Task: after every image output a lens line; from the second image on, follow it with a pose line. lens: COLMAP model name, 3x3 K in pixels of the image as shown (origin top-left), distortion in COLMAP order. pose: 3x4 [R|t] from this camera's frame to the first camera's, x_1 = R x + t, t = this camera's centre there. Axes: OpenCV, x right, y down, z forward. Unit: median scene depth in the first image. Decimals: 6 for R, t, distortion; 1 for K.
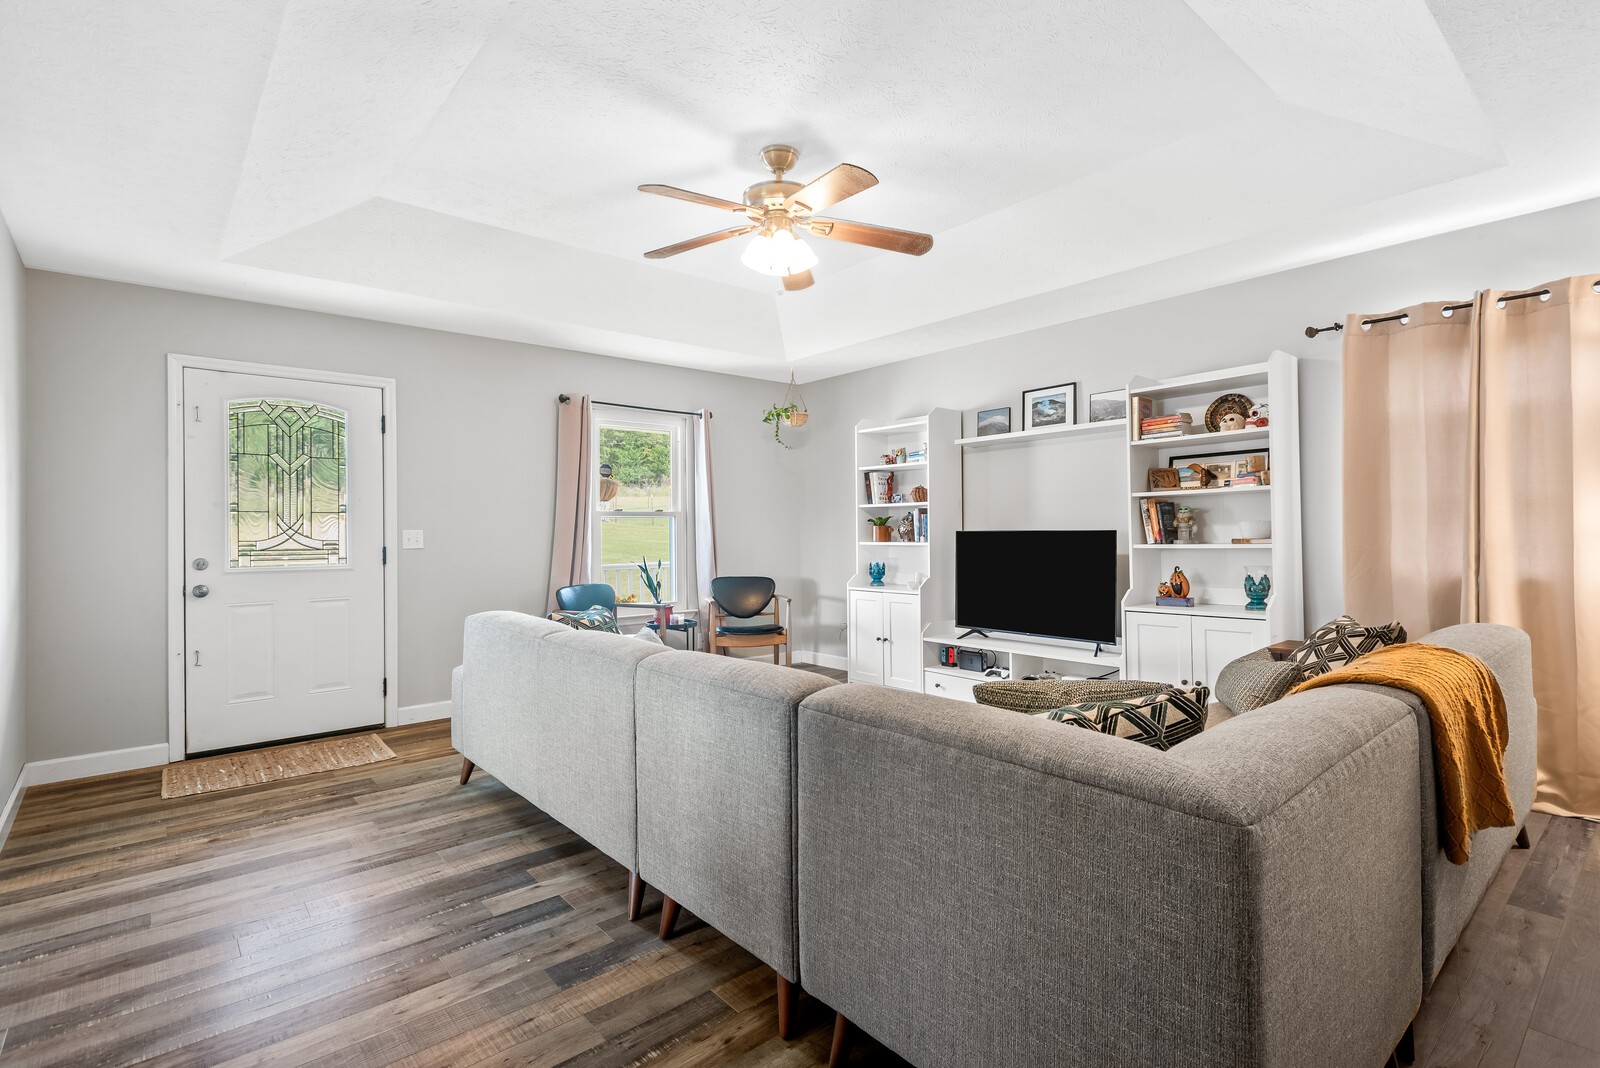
lens RADIAL K [[762.7, 0, 808.5], [0, 762.7, 526.6], [0, 0, 1]] dist [0.002255, 0.000902]
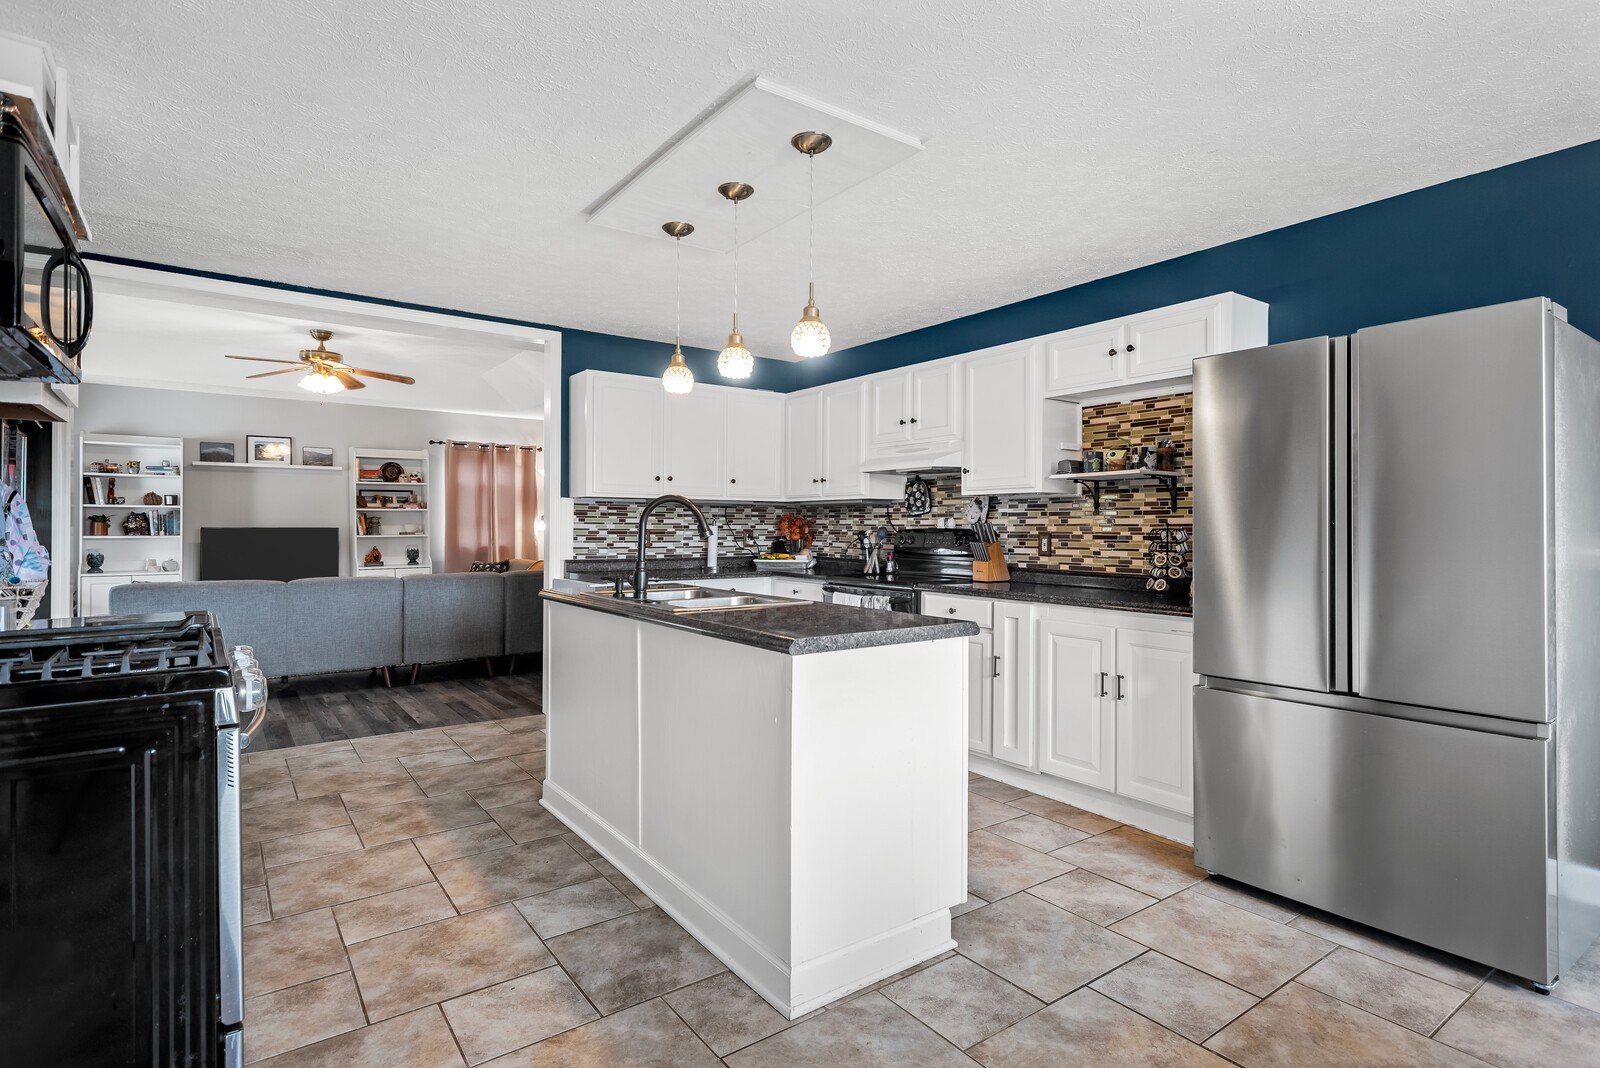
lens RADIAL K [[818.8, 0, 800.6], [0, 818.8, 528.0], [0, 0, 1]] dist [-0.004249, -0.000759]
pose [[0.096259, 0.004088, 0.995348, -1.213881], [-0.011695, 0.999927, -0.002975, -0.001871], [-0.995288, -0.011354, 0.096300, -0.250436]]
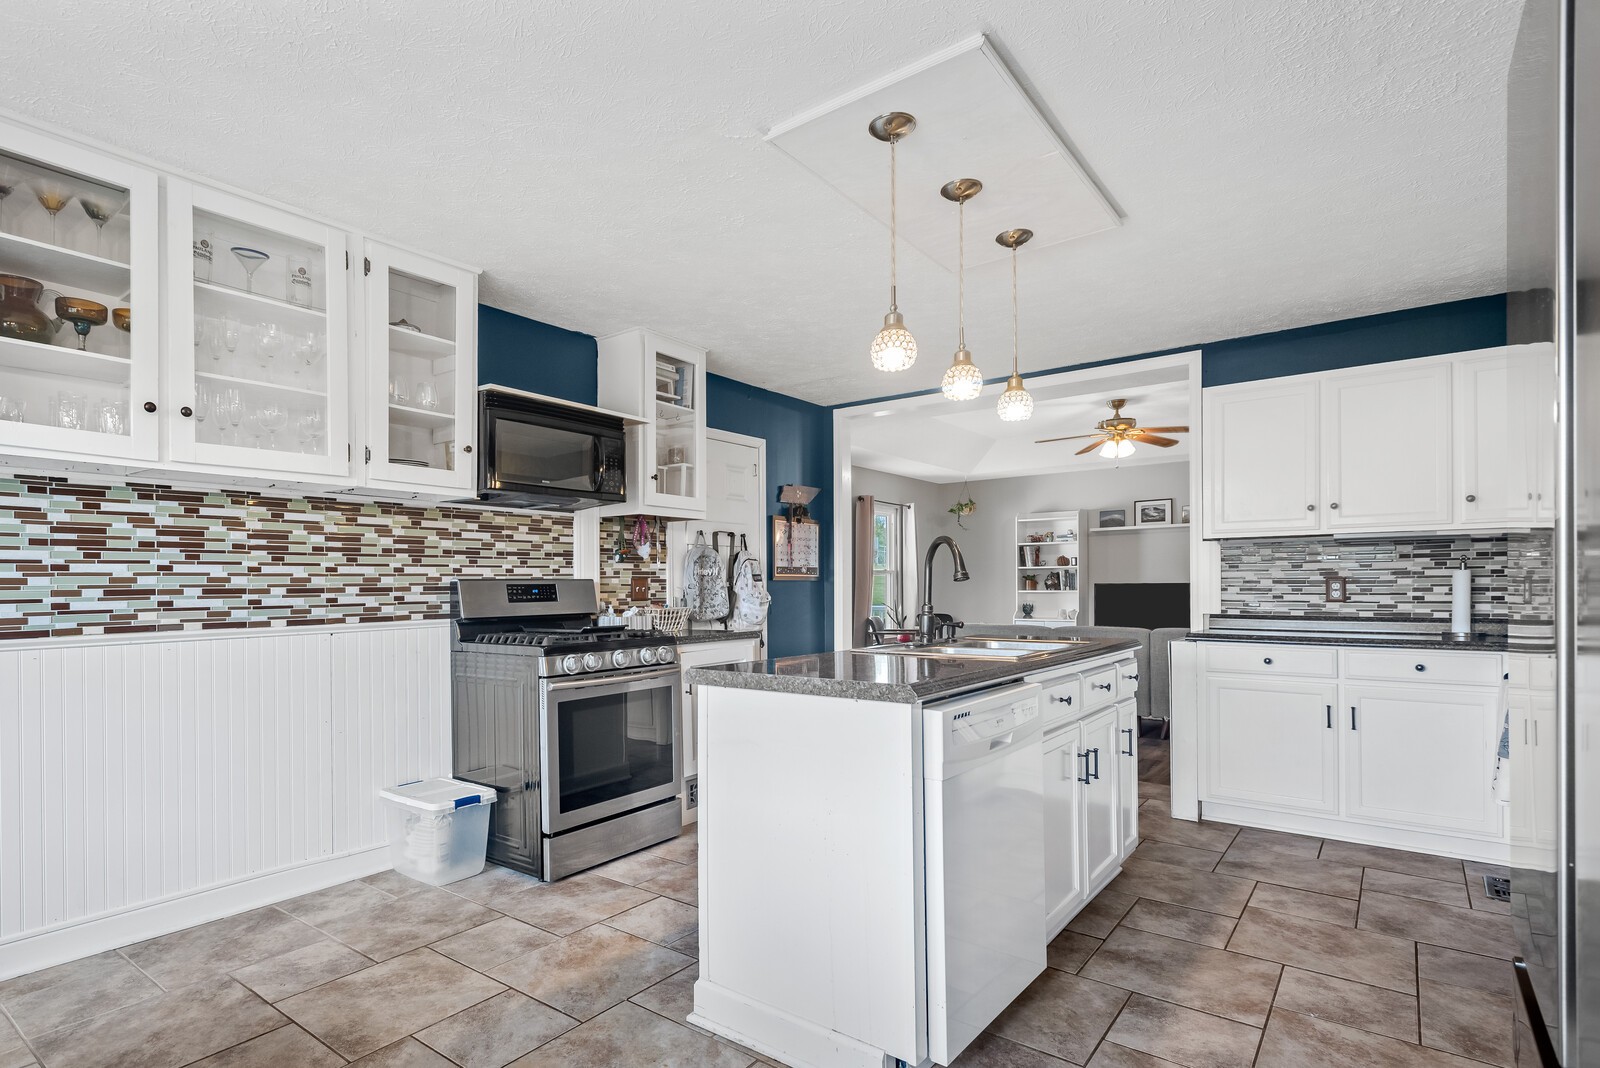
lens RADIAL K [[804.6, 0, 743.8], [0, 804.6, 590.1], [0, 0, 1]] dist [0.001604, -0.000101]
pose [[0.985624, 0.001161, 0.168949, -0.871995], [-0.002778, 0.999953, 0.009336, 0.005894], [-0.168930, -0.009671, 0.985581, -0.616719]]
